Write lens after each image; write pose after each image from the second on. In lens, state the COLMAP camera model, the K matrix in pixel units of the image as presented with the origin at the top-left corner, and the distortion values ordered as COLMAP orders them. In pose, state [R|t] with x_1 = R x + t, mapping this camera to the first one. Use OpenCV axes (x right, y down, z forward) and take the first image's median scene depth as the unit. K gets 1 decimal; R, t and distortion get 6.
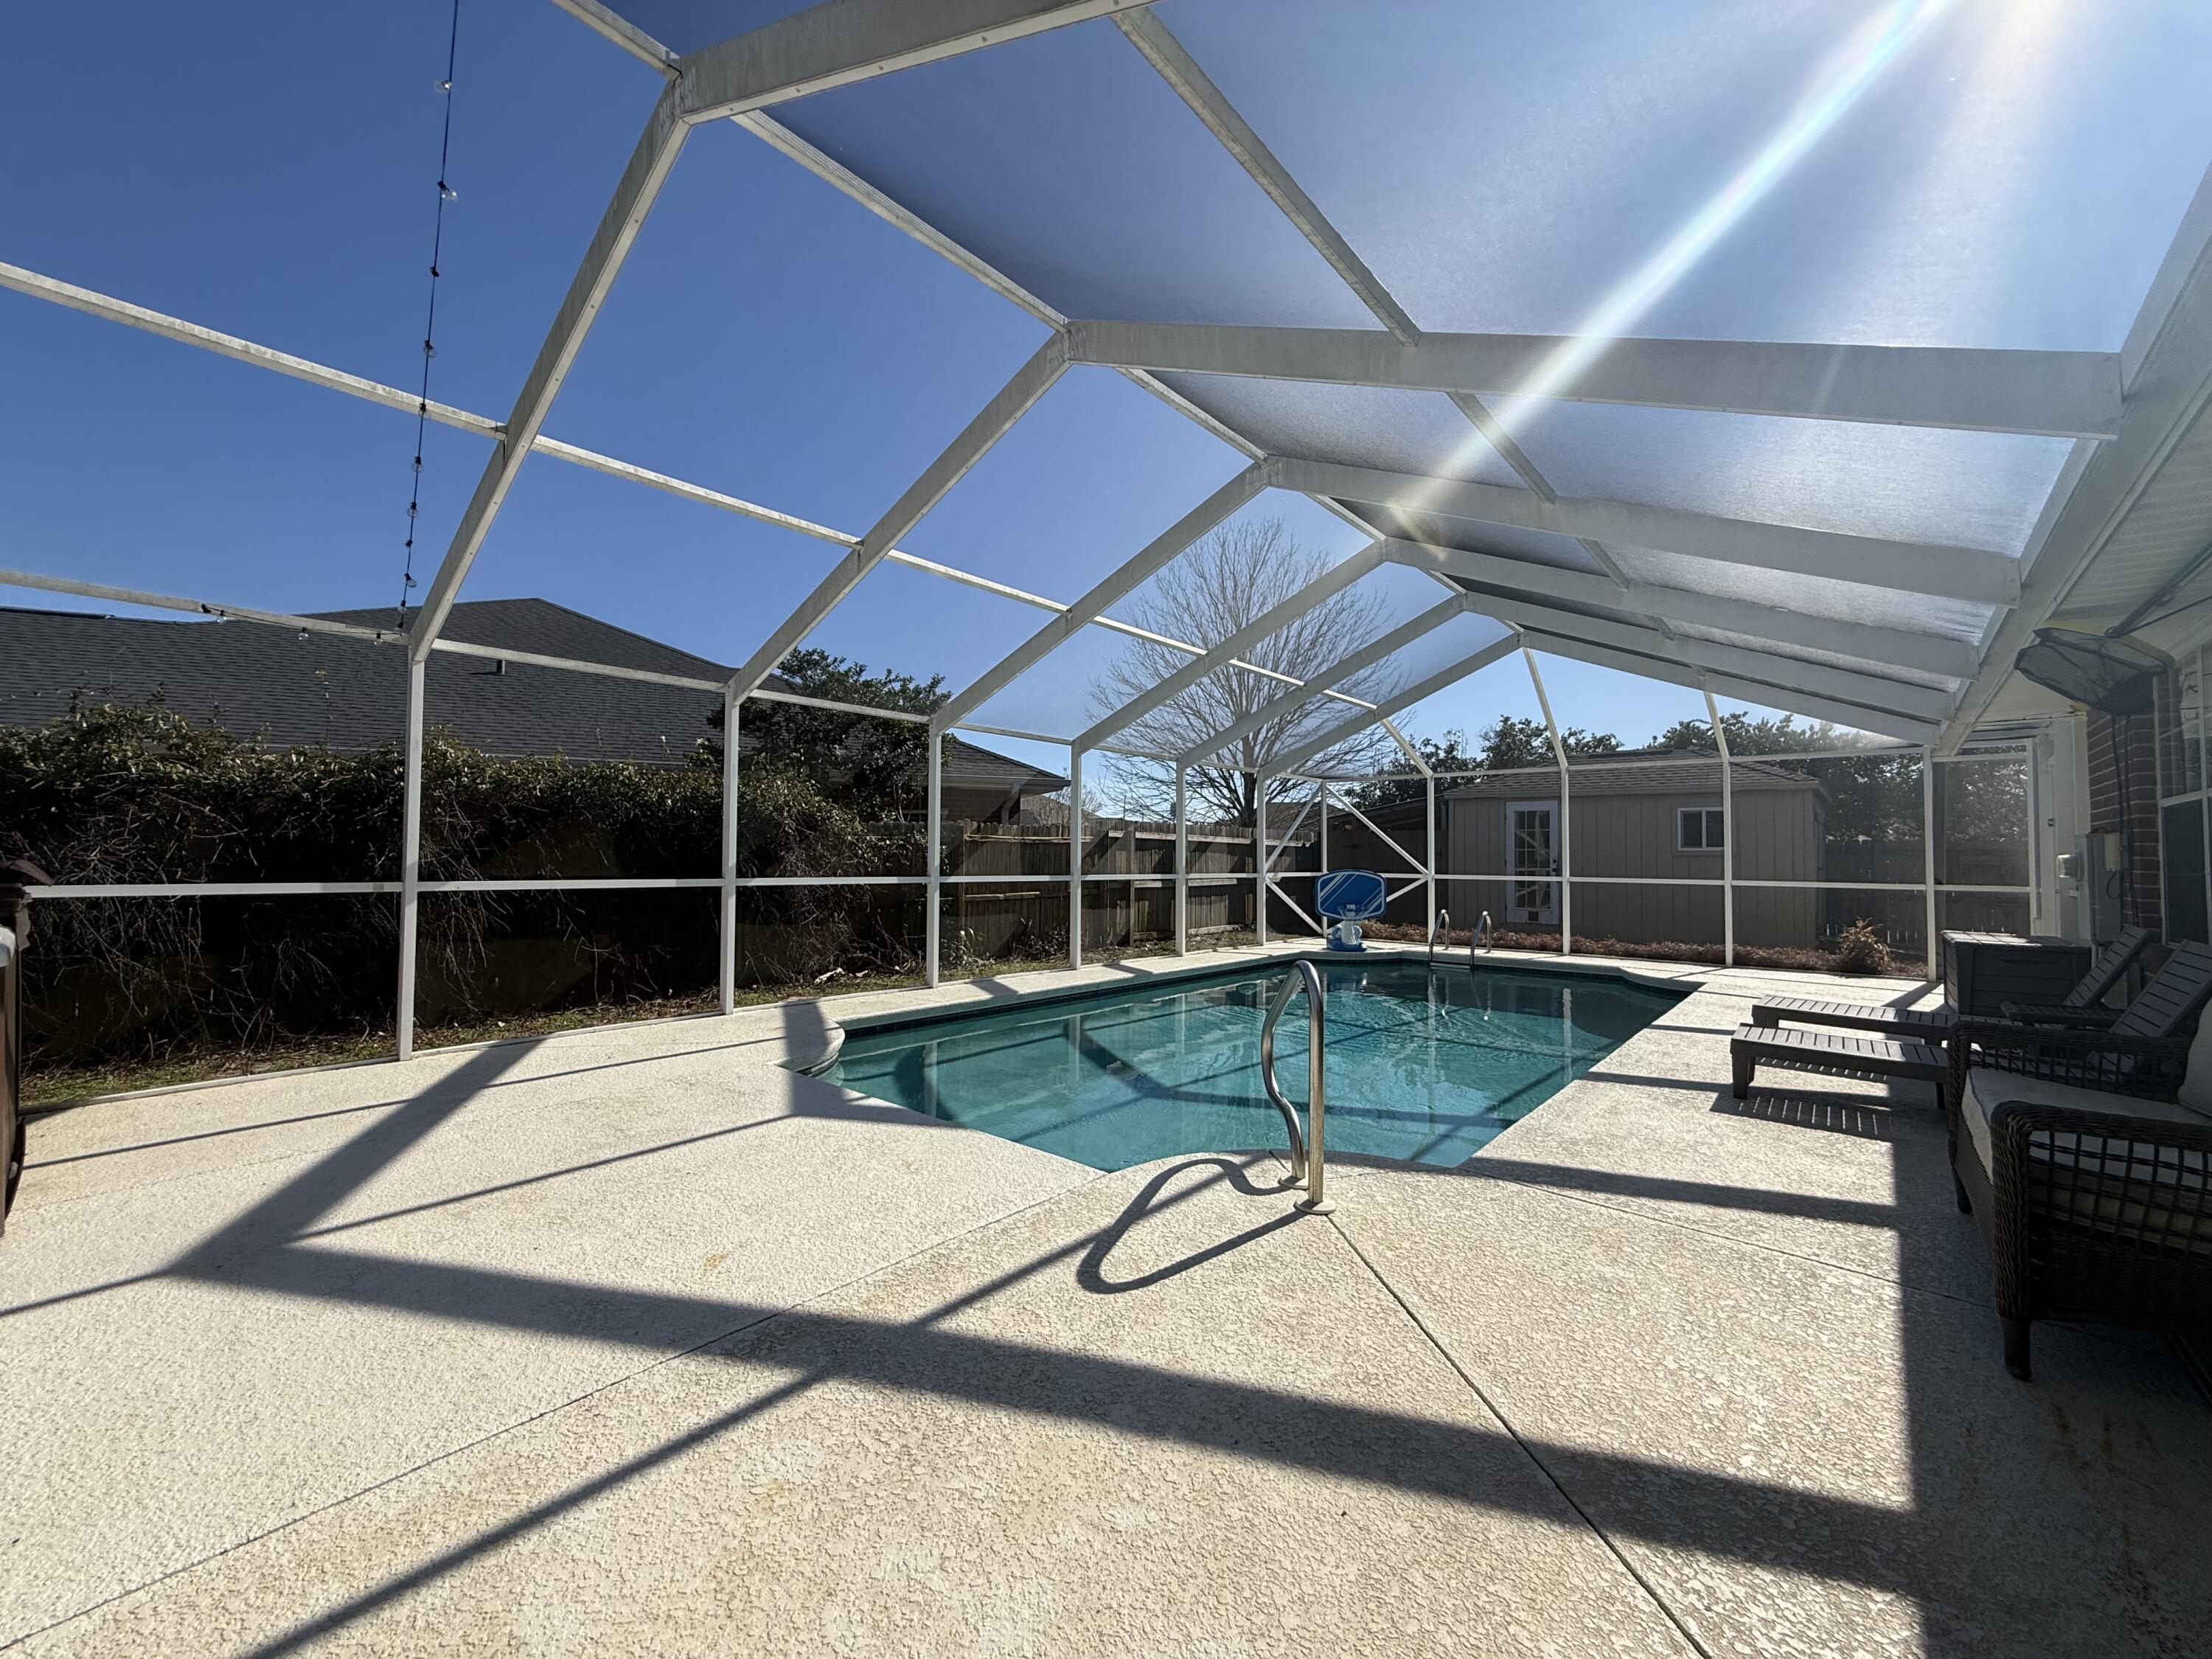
lens RADIAL K [[887.8, 0, 1099.6], [0, 887.8, 825.7], [0, 0, 1]] dist [-0.000997, -0.000424]
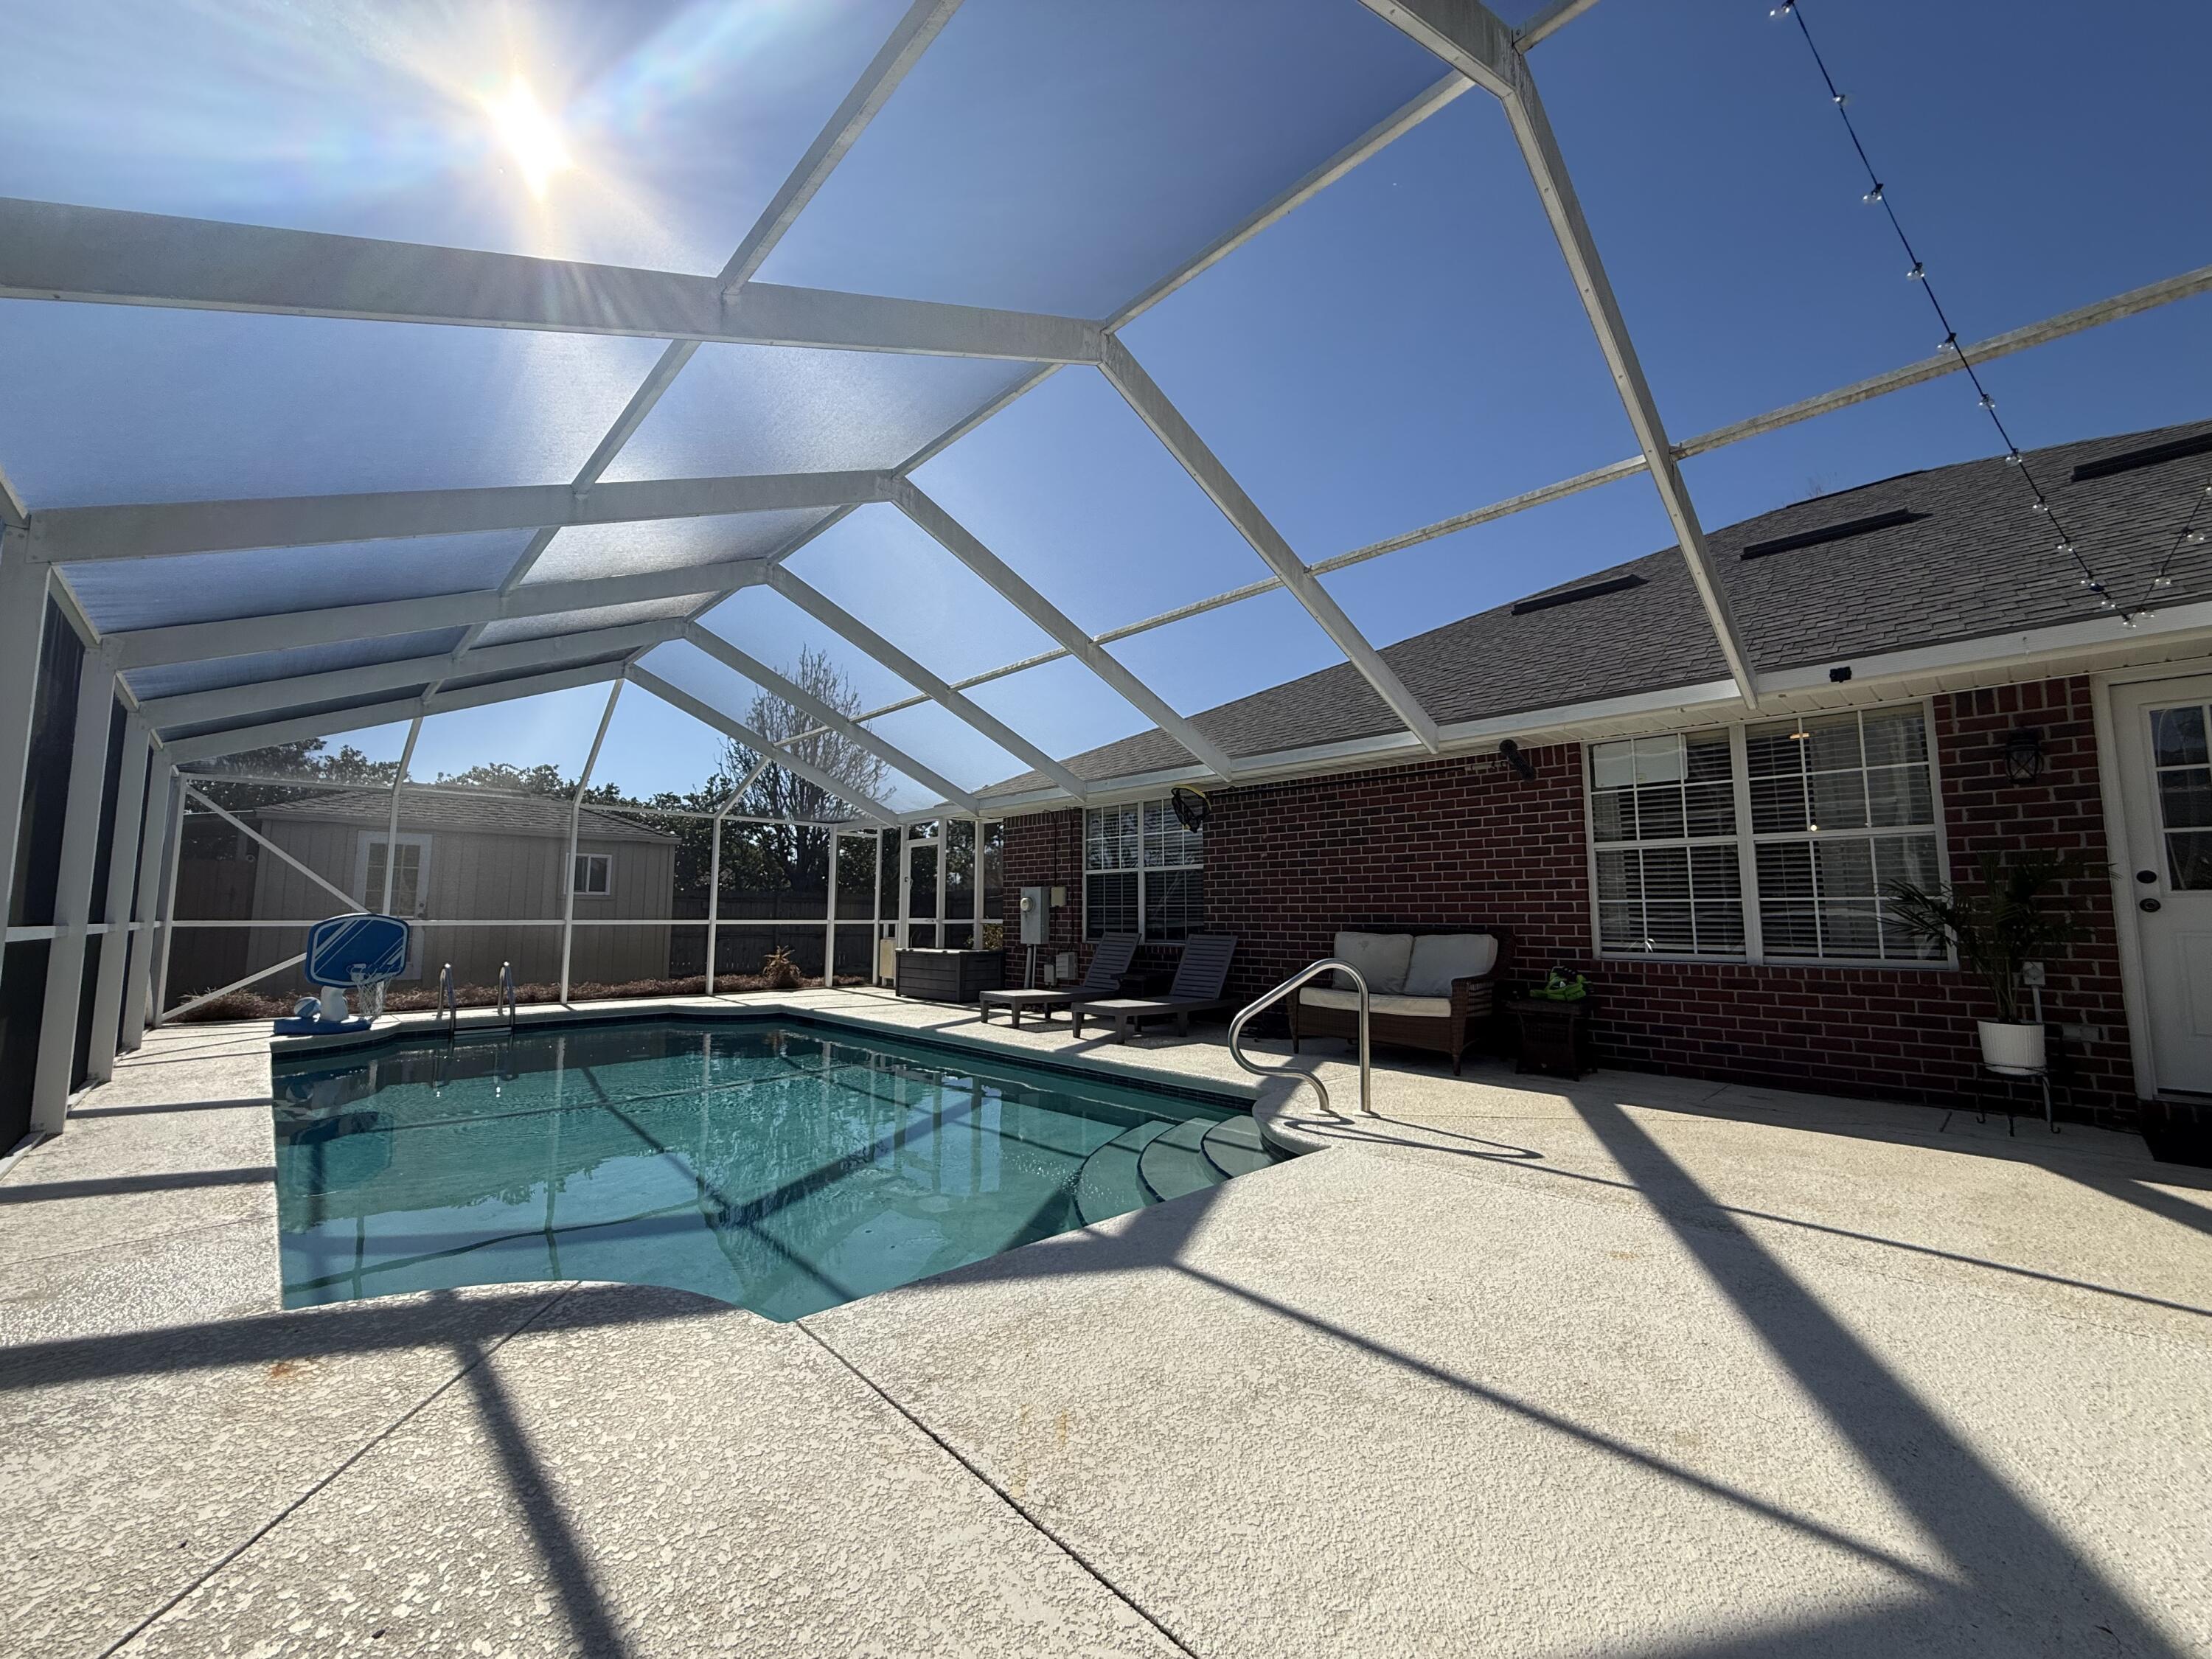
lens RADIAL K [[887.8, 0, 1099.6], [0, 887.8, 825.7], [0, 0, 1]] dist [-0.000997, -0.000424]
pose [[0.087900, 0.098653, 0.991232, -1.056253], [-0.038254, 0.994684, -0.095604, 0.068148], [-0.995395, -0.029515, 0.091206, 1.023507]]
